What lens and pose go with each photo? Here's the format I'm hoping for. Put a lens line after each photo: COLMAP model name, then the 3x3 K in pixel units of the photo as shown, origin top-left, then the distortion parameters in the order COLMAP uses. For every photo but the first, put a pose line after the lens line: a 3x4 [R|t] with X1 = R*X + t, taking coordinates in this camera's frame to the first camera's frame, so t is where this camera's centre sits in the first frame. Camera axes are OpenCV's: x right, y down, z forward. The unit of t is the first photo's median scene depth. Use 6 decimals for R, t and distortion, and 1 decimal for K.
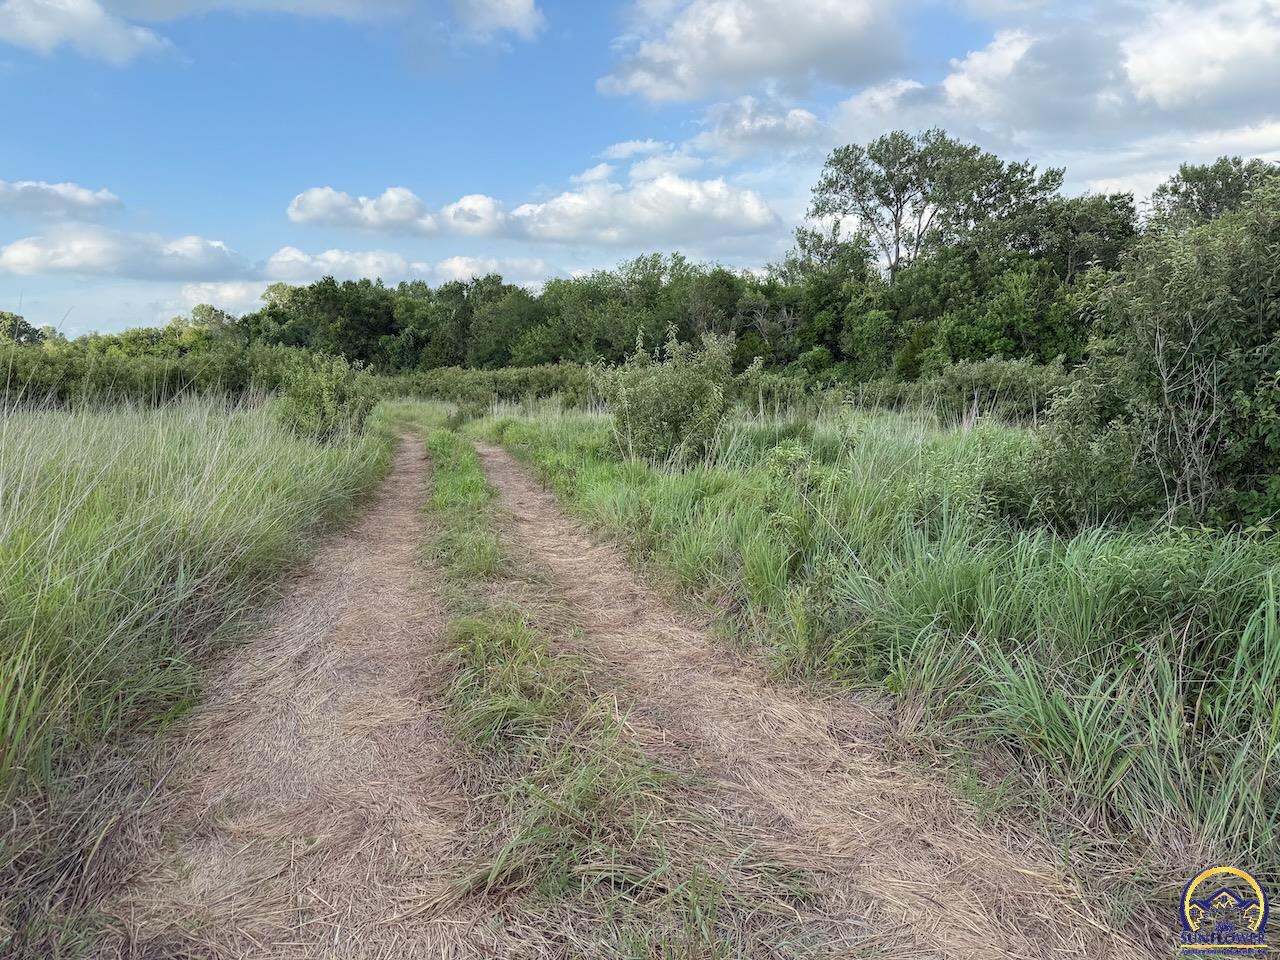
lens RADIAL K [[889.1, 0, 640.0], [0, 889.1, 480.0], [0, 0, 1]] dist [0.113299, -0.126635]
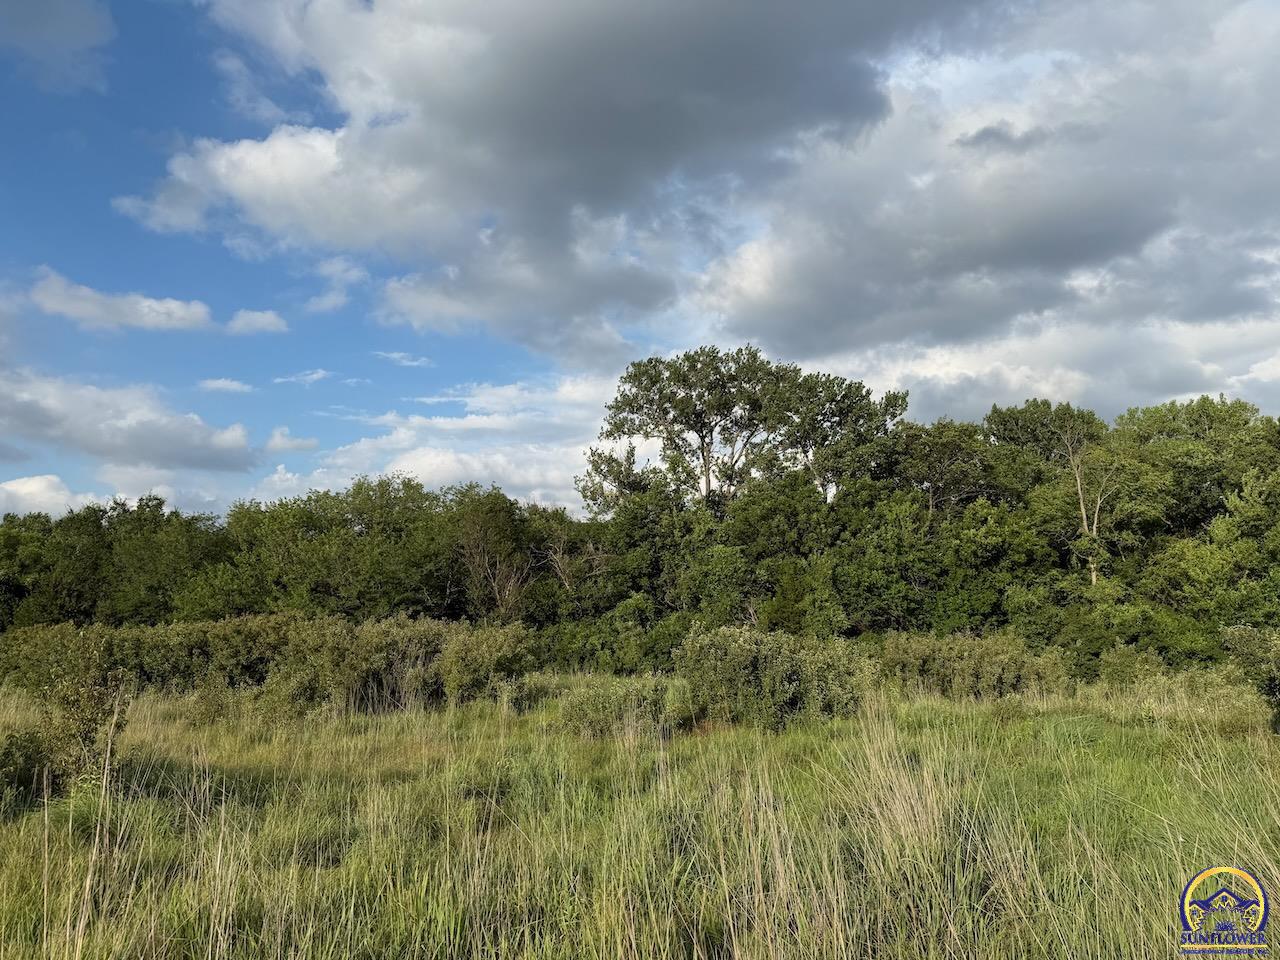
lens RADIAL K [[889.1, 0, 640.0], [0, 889.1, 480.0], [0, 0, 1]] dist [0.113299, -0.126635]
pose [[0.943689, 0.049982, 0.327036, -0.043977], [0.045229, 0.959749, -0.277195, -0.030464], [-0.327727, 0.276377, 0.903444, 0.275033]]
